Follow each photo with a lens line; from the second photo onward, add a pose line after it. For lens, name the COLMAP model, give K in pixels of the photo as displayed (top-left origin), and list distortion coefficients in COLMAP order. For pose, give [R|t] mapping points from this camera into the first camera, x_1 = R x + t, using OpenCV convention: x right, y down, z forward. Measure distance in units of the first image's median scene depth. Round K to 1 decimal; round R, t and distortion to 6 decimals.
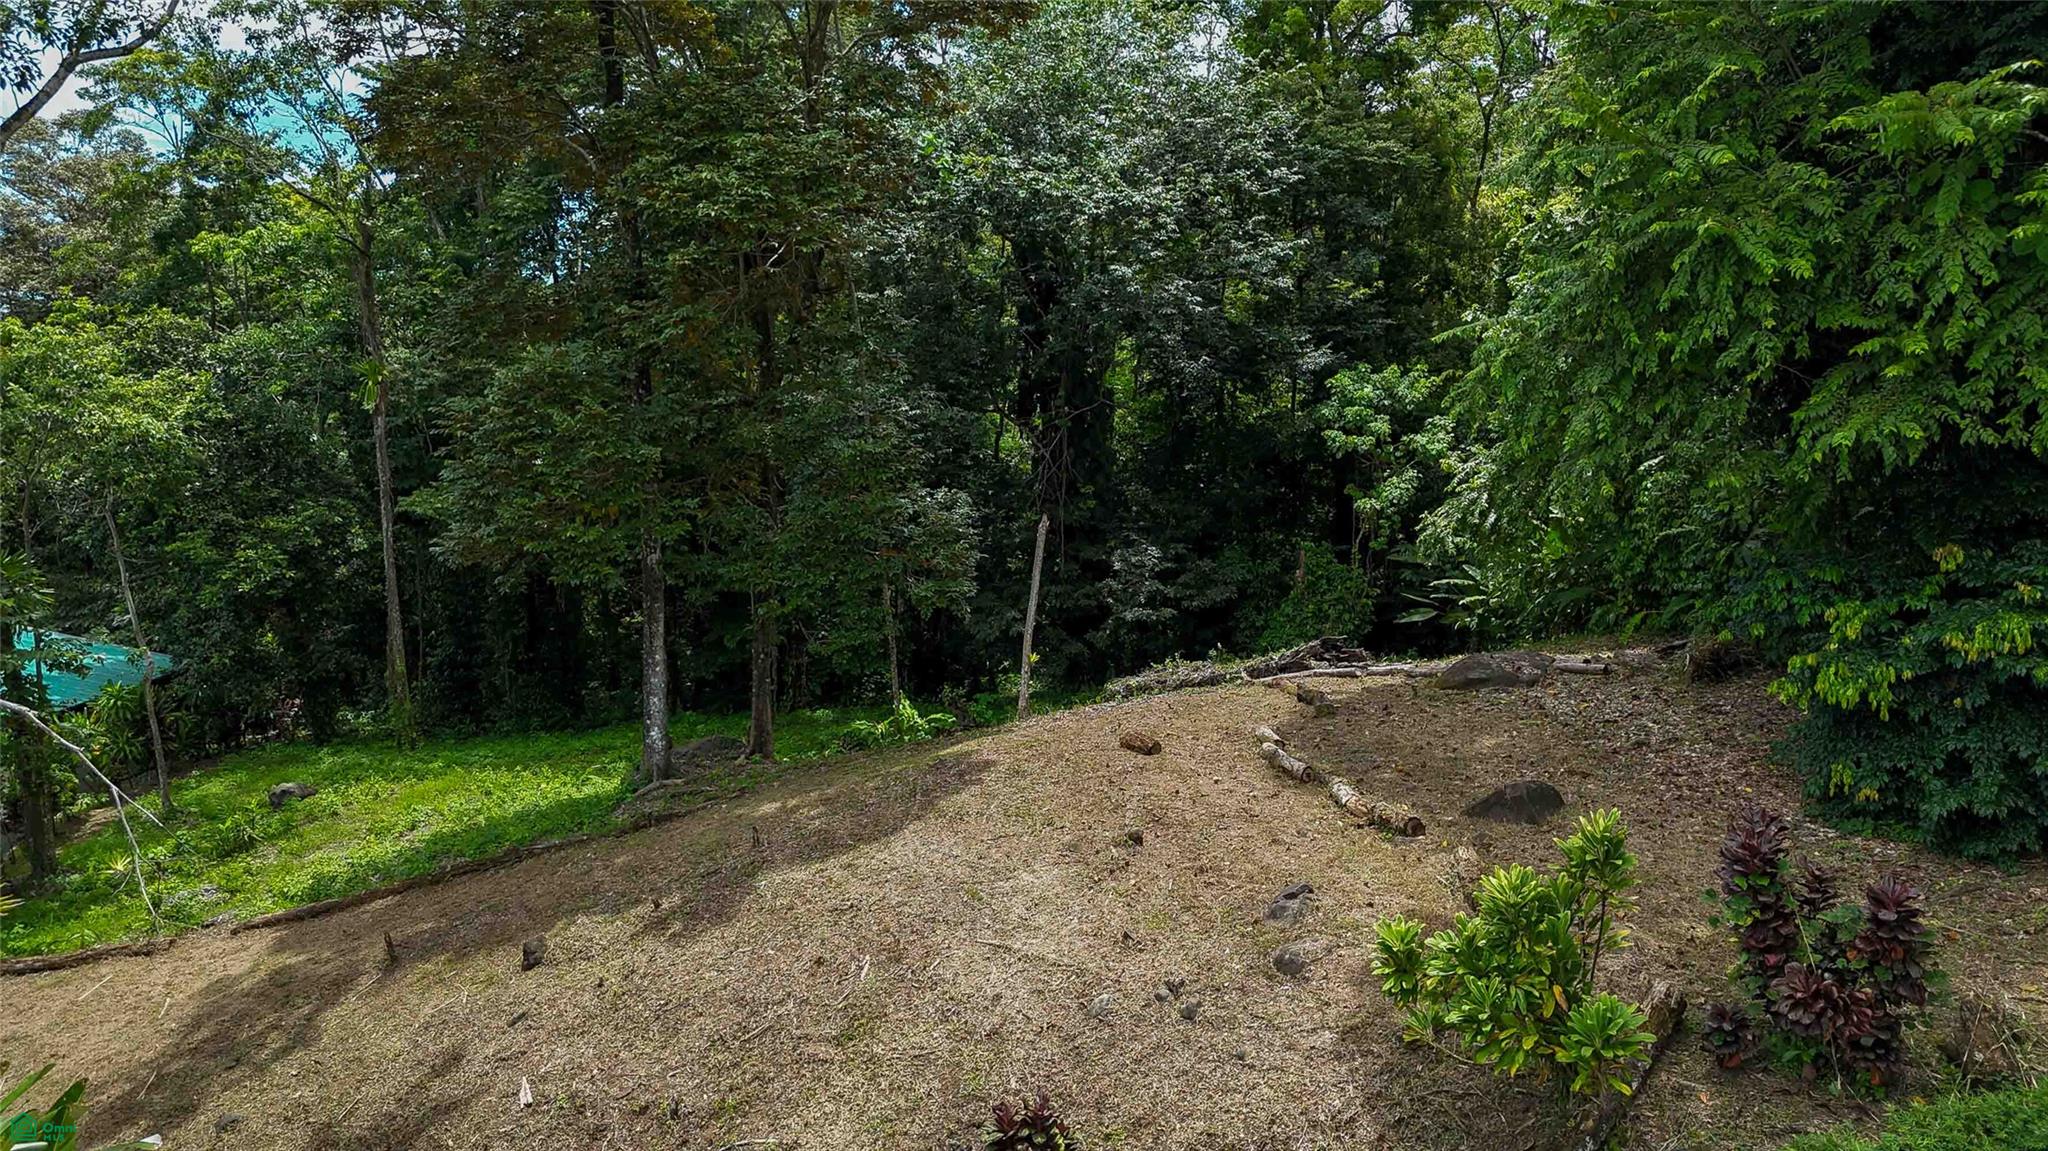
lens RADIAL K [[1508.0, 0, 1024.0], [0, 1508.0, 575.5], [0, 0, 1]] dist [0.101575, -0.106390]
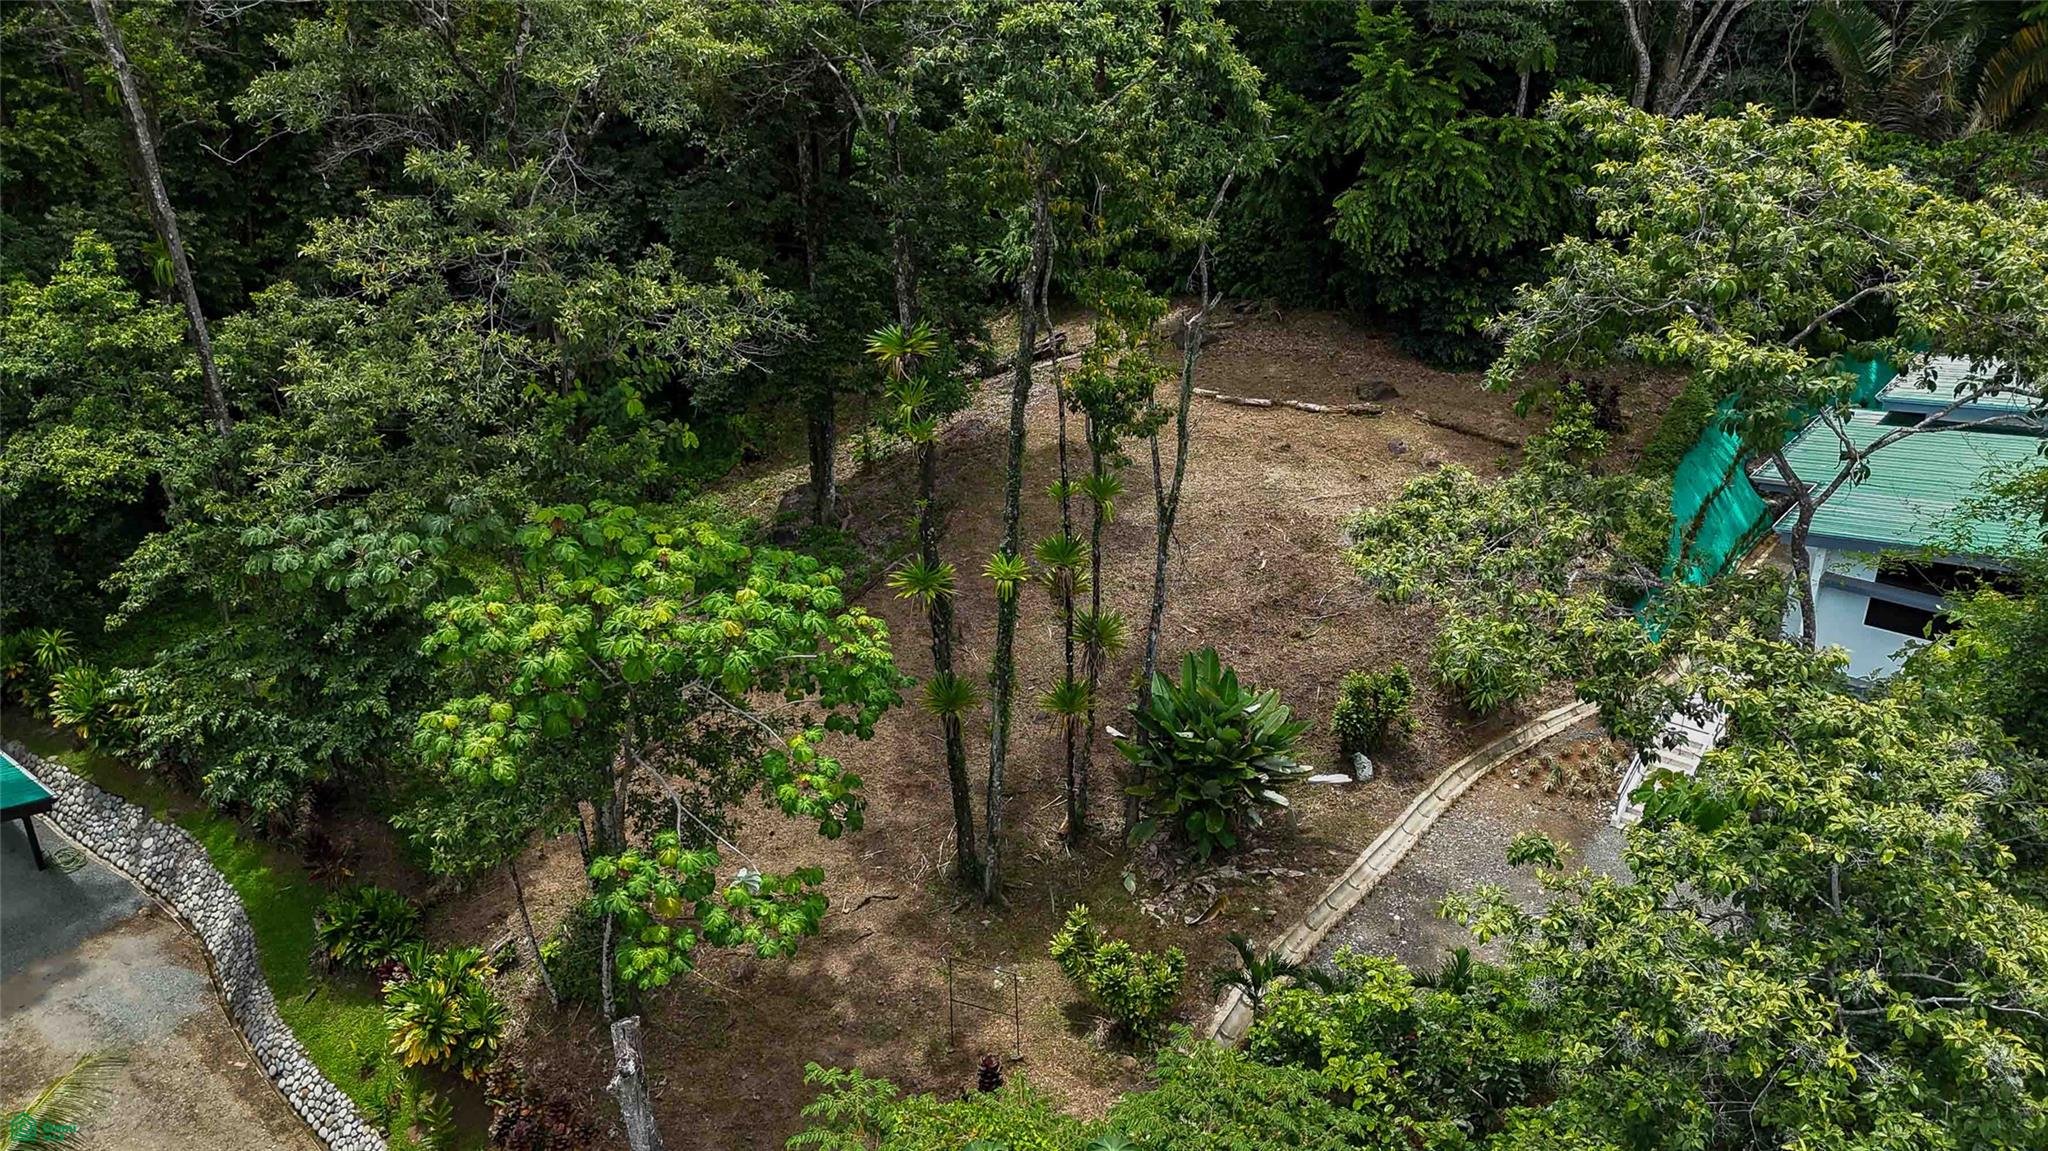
lens RADIAL K [[1508.0, 0, 1024.0], [0, 1508.0, 575.5], [0, 0, 1]] dist [0.101575, -0.106390]
pose [[0.592344, -0.324859, 0.737289, -0.897060], [0.102057, 0.937991, 0.331298, -0.208522], [-0.799195, -0.120997, 0.588768, -0.030086]]
